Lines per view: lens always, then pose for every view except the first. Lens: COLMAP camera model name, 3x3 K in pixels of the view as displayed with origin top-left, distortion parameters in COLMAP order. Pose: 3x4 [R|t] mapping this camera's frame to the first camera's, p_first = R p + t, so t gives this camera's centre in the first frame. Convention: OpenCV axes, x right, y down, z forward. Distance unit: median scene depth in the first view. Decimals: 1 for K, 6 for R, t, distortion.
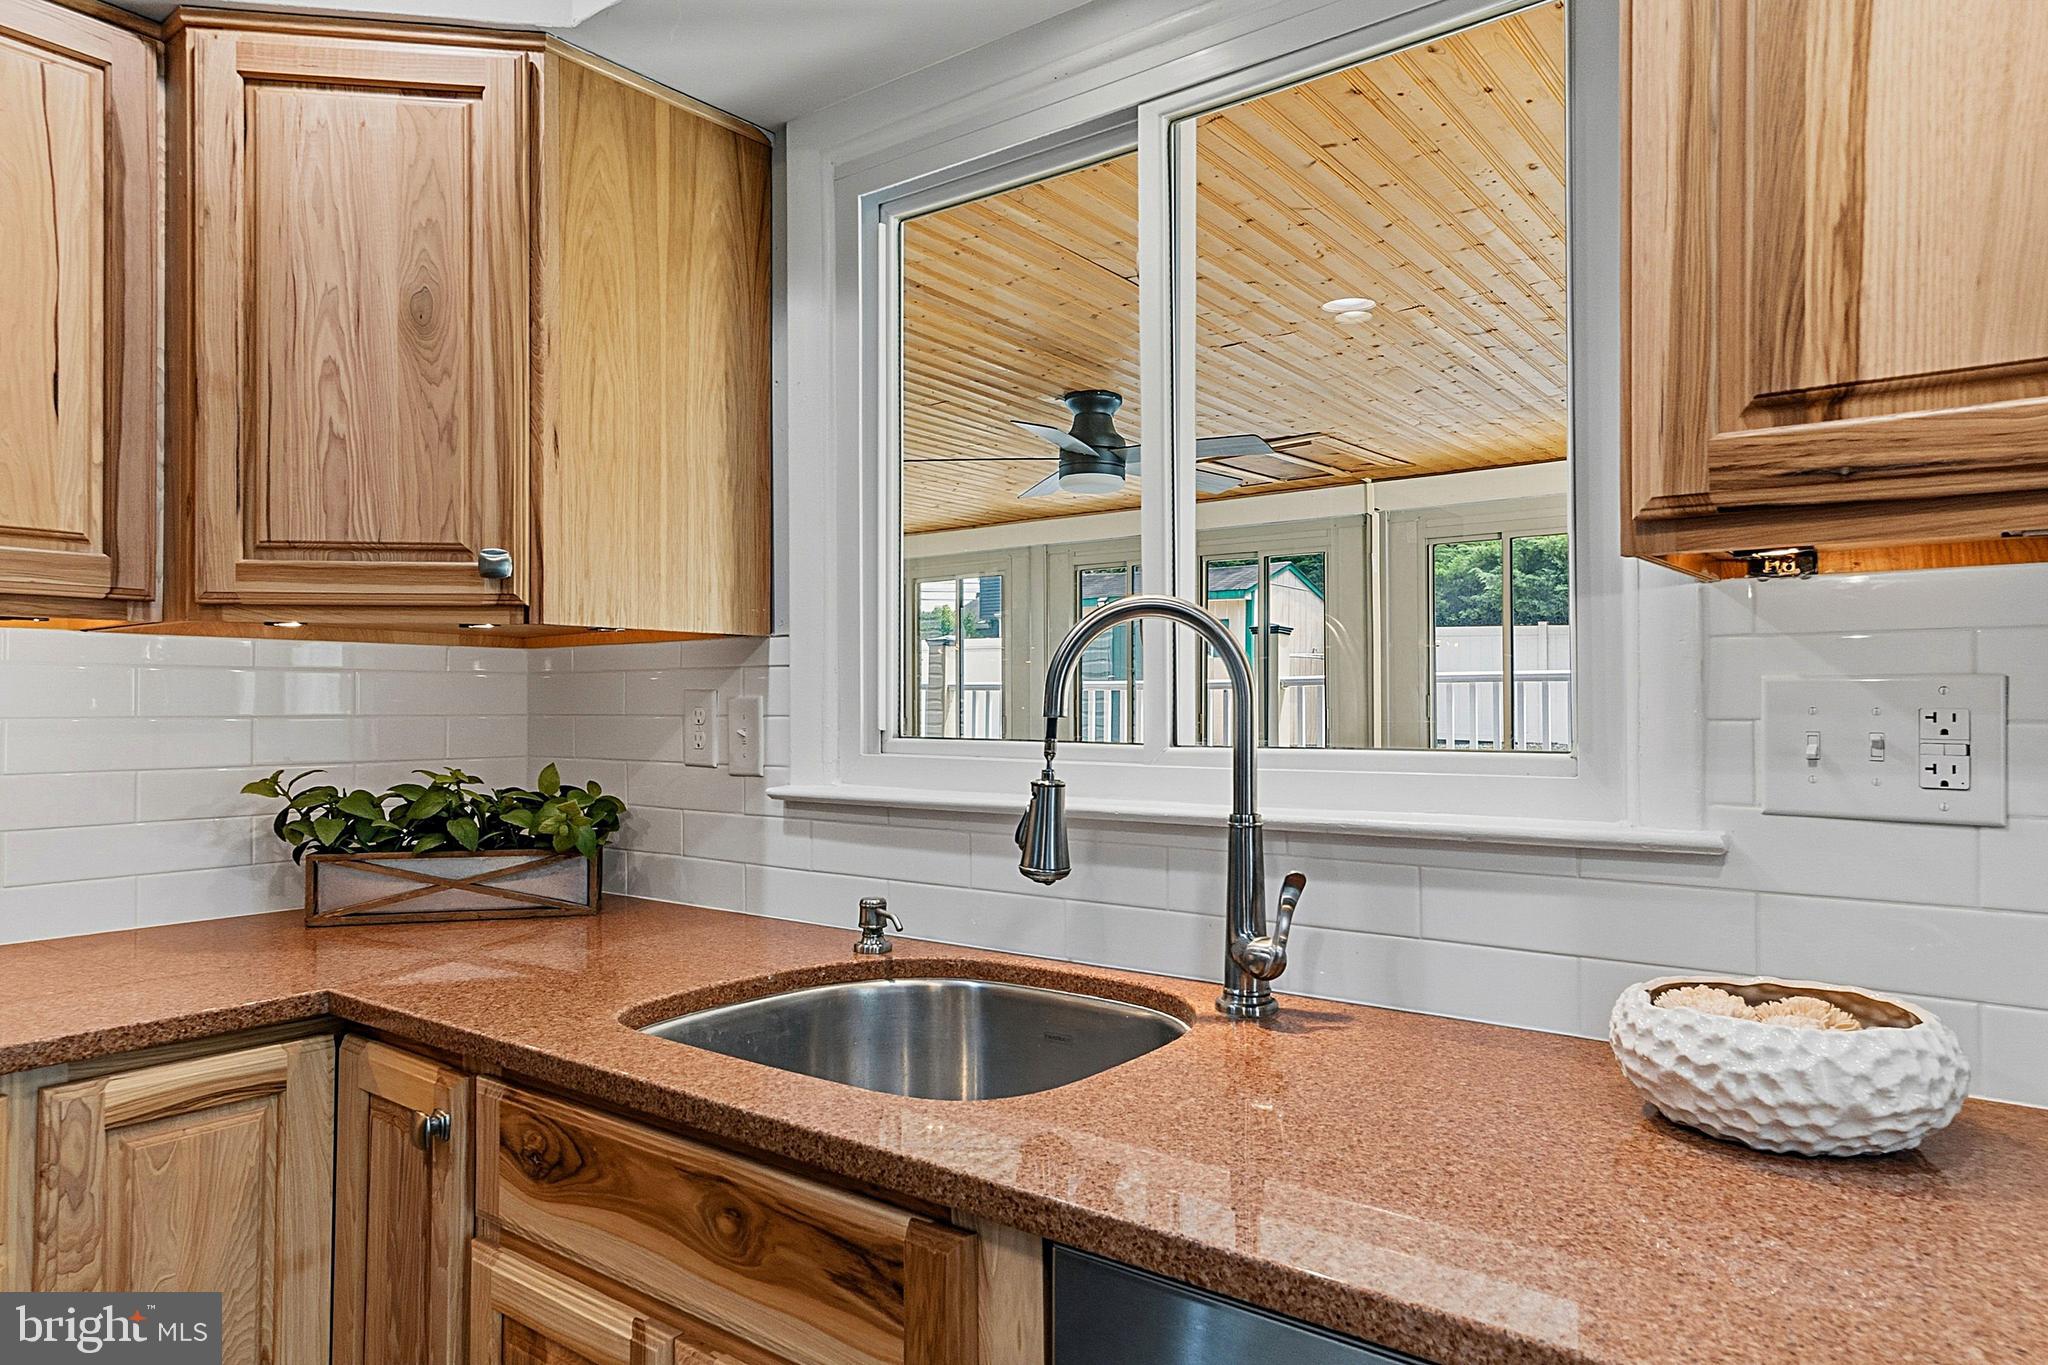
lens RADIAL K [[1270.1, 0, 1030.1], [0, 1270.1, 689.3], [0, 0, 1]] dist [0.017399, 0.001094]
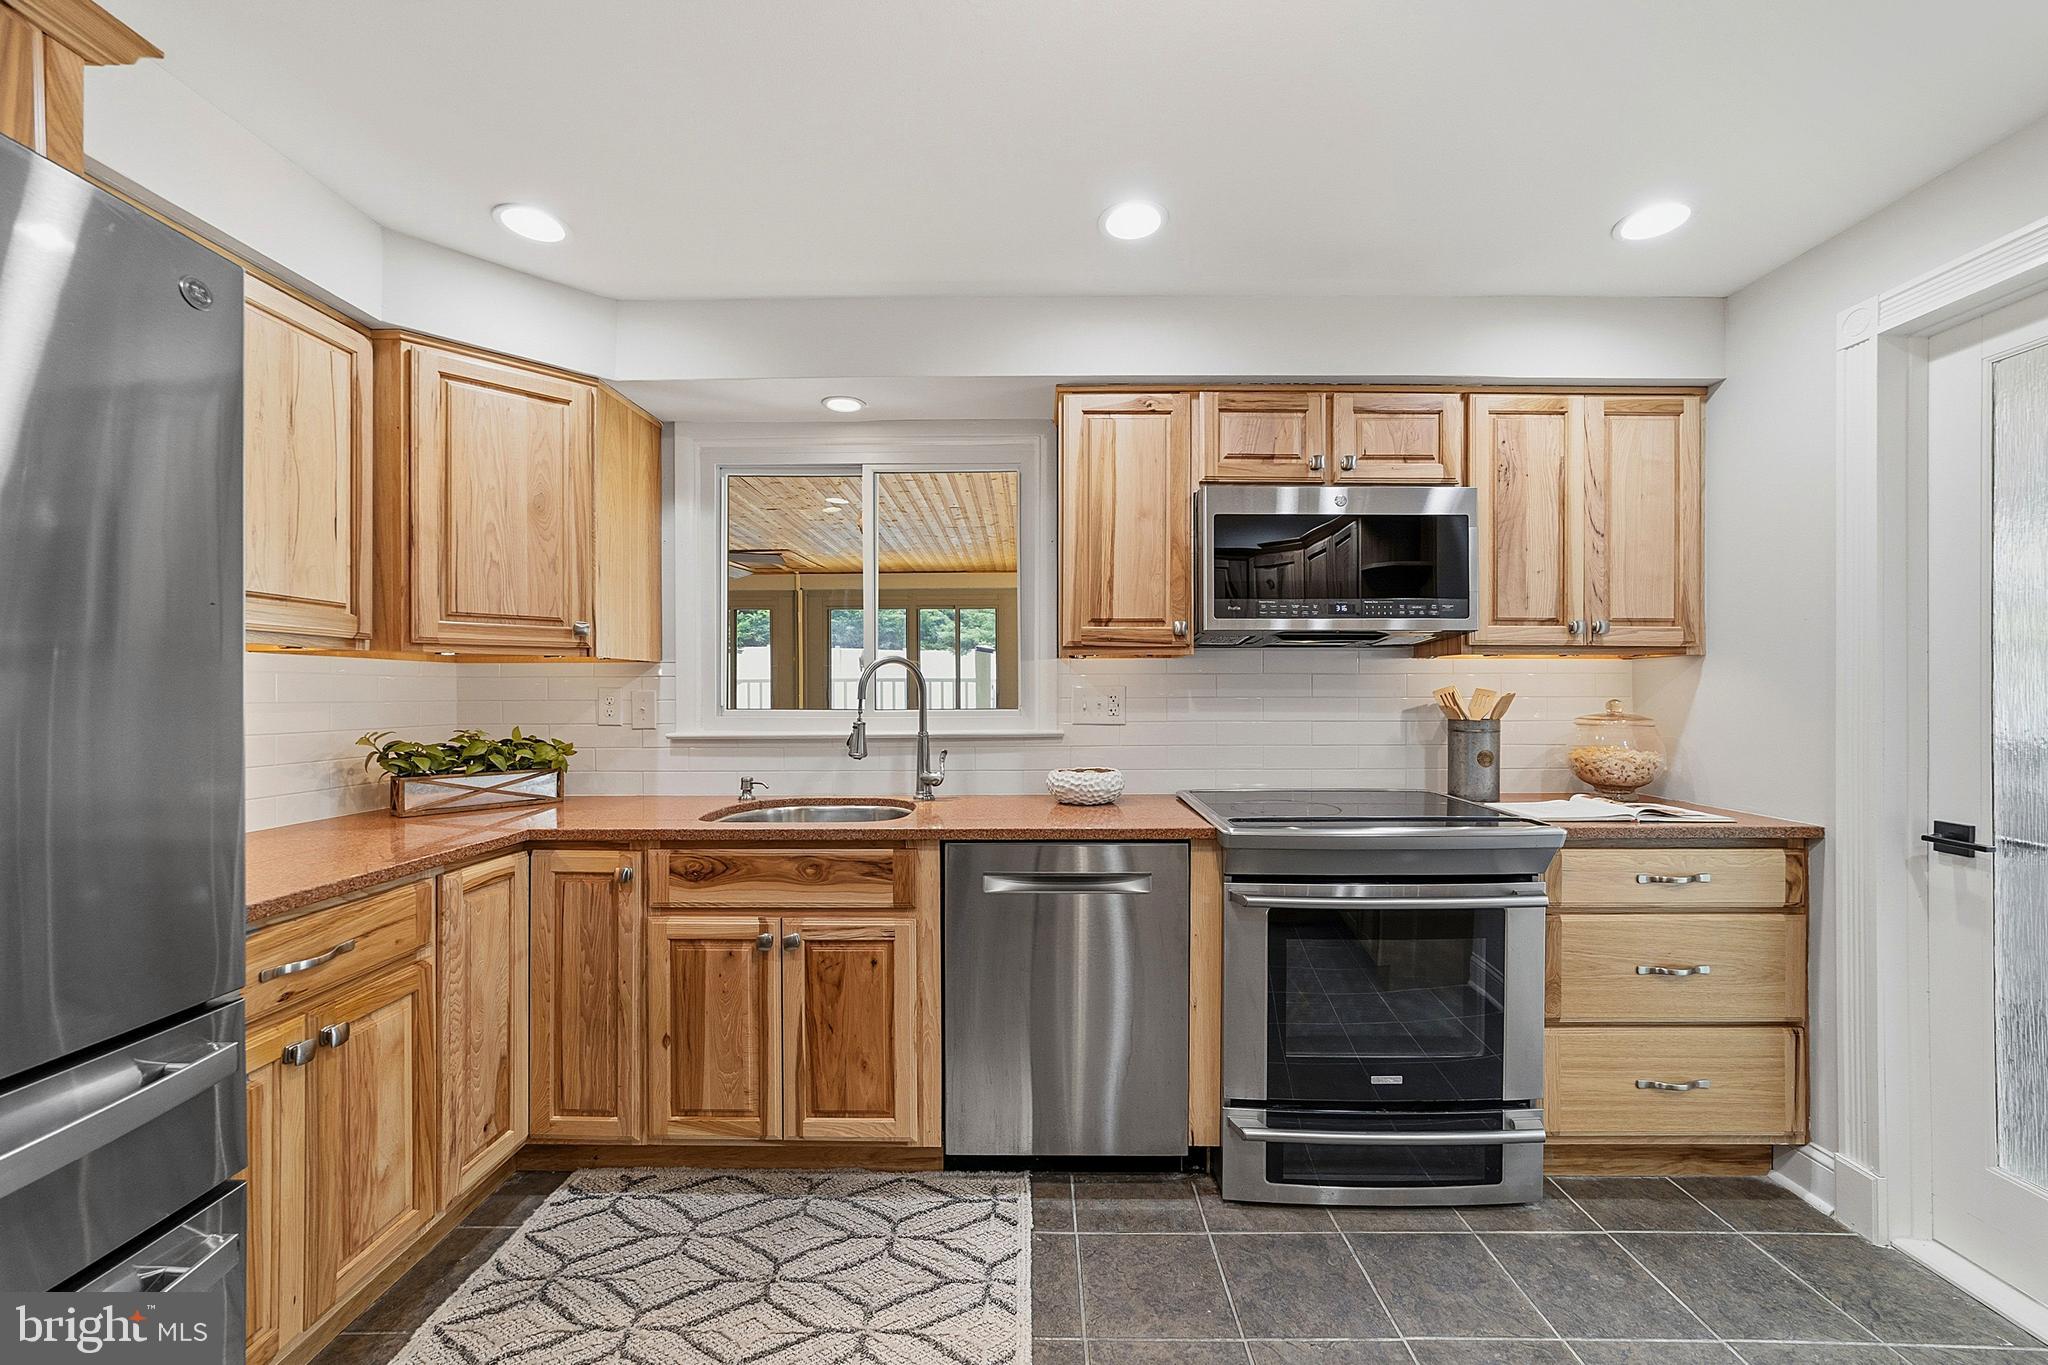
lens RADIAL K [[798.5, 0, 1032.2], [0, 798.5, 693.9], [0, 0, 1]] dist [-0.011362, 0.004106]
pose [[0.796435, -0.001477, 0.604722, -0.744291], [-0.006014, 0.999928, 0.010362, -0.009203], [-0.604694, -0.011889, 0.796369, -0.609959]]
